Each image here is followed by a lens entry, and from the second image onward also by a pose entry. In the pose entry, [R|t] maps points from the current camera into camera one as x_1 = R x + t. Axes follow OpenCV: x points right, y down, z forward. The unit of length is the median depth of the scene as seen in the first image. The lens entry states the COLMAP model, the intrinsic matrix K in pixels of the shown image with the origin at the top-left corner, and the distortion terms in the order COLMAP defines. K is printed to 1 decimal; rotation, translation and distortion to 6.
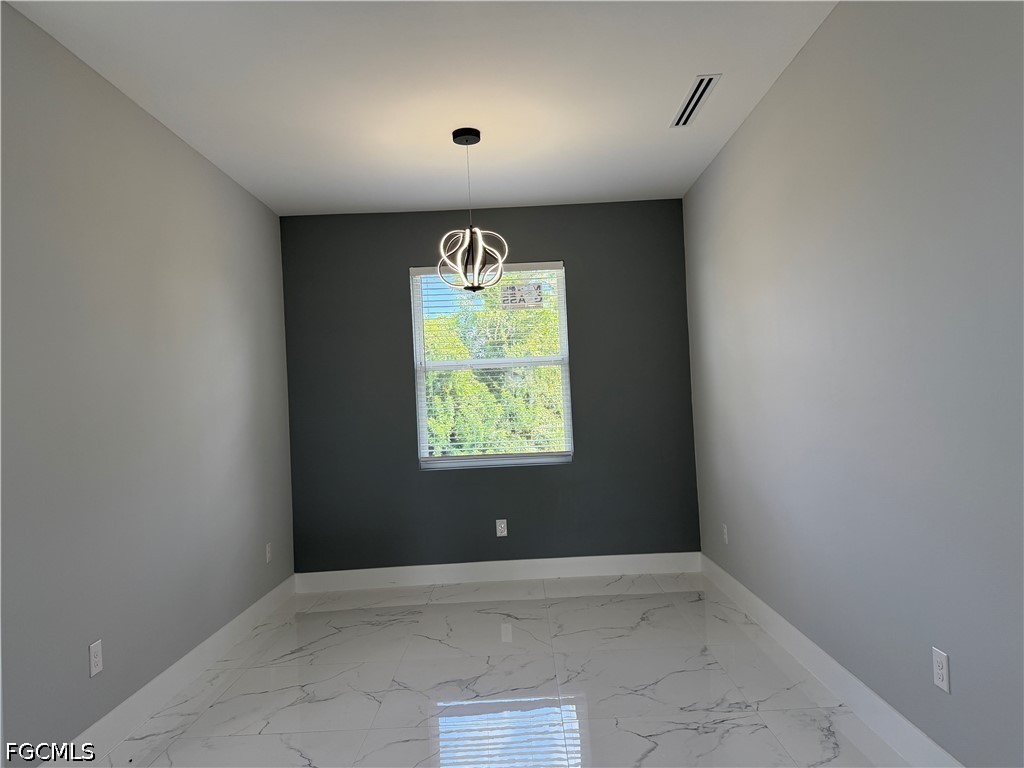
lens RADIAL K [[711.0, 0, 507.8], [0, 711.0, 386.5], [0, 0, 1]] dist [0.117833, -0.165565]
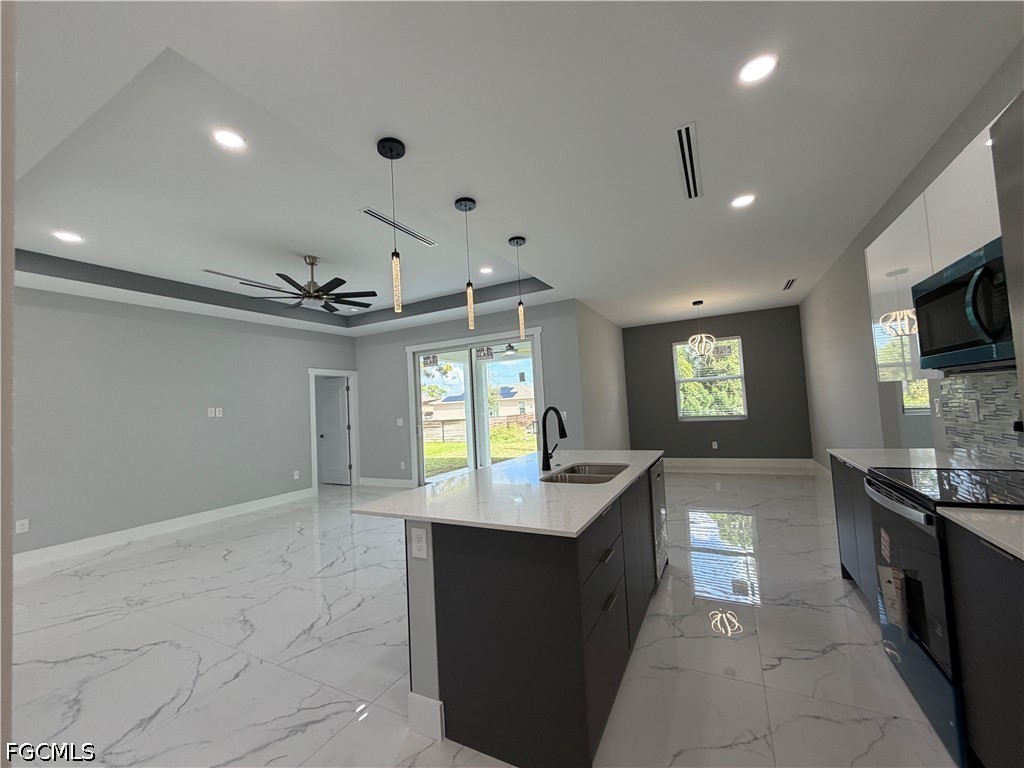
lens RADIAL K [[407.2, 0, 510.9], [0, 407.2, 385.4], [0, 0, 1]] dist [-0.000738, -0.000257]
pose [[0.892959, -0.022734, -0.449564, -0.000536], [0.021977, 0.999735, -0.006902, -0.014046], [0.449601, -0.003717, 0.893222, -0.576514]]
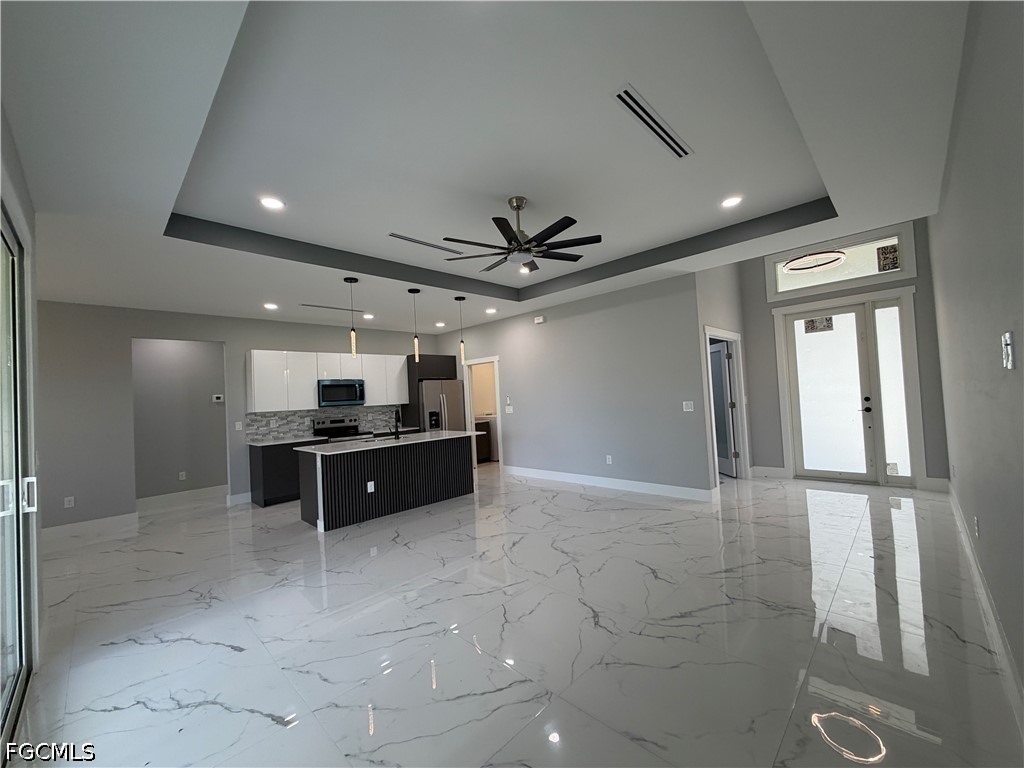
lens RADIAL K [[407.2, 0, 510.9], [0, 407.2, 385.4], [0, 0, 1]] dist [-0.000738, -0.000257]
pose [[-0.718833, 0.105191, 0.687179, -1.082988], [0.070588, 0.994421, -0.078383, 0.050724], [-0.691590, -0.007838, -0.722248, 0.405731]]
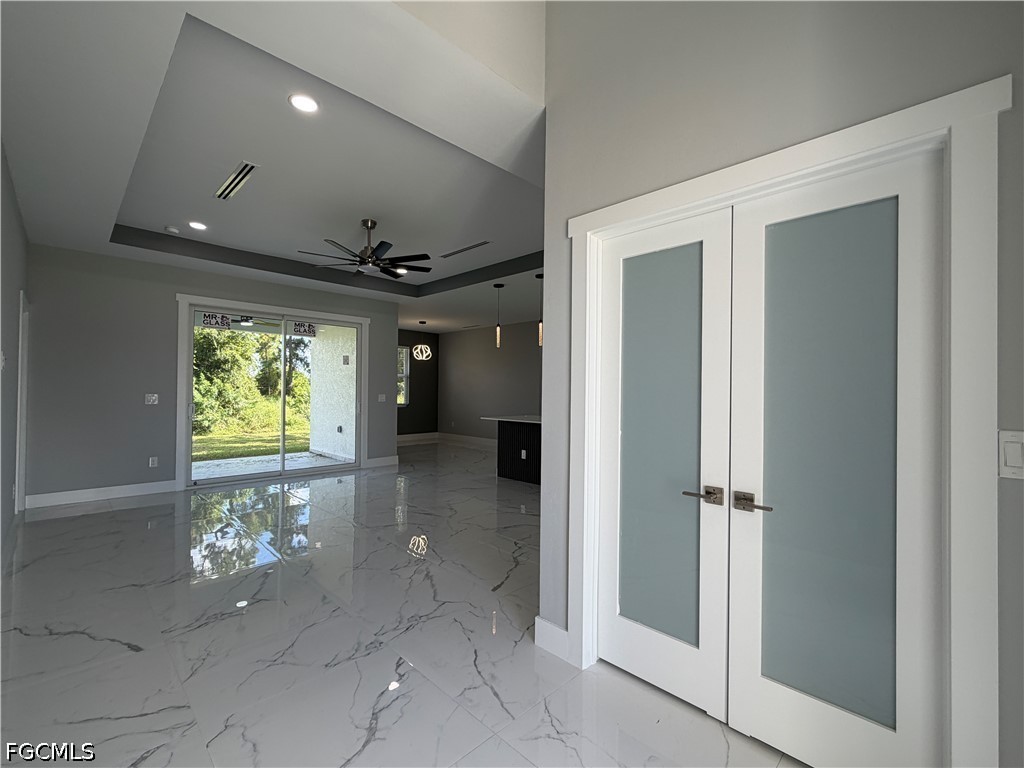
lens RADIAL K [[451.7, 0, 513.1], [0, 451.7, 387.1], [0, 0, 1]] dist [-0.000527, -0.000036]
pose [[0.695284, 0.061156, 0.716129, -1.094411], [-0.061872, 0.997768, -0.025136, 0.037126], [-0.716067, -0.026831, 0.697515, -0.833325]]
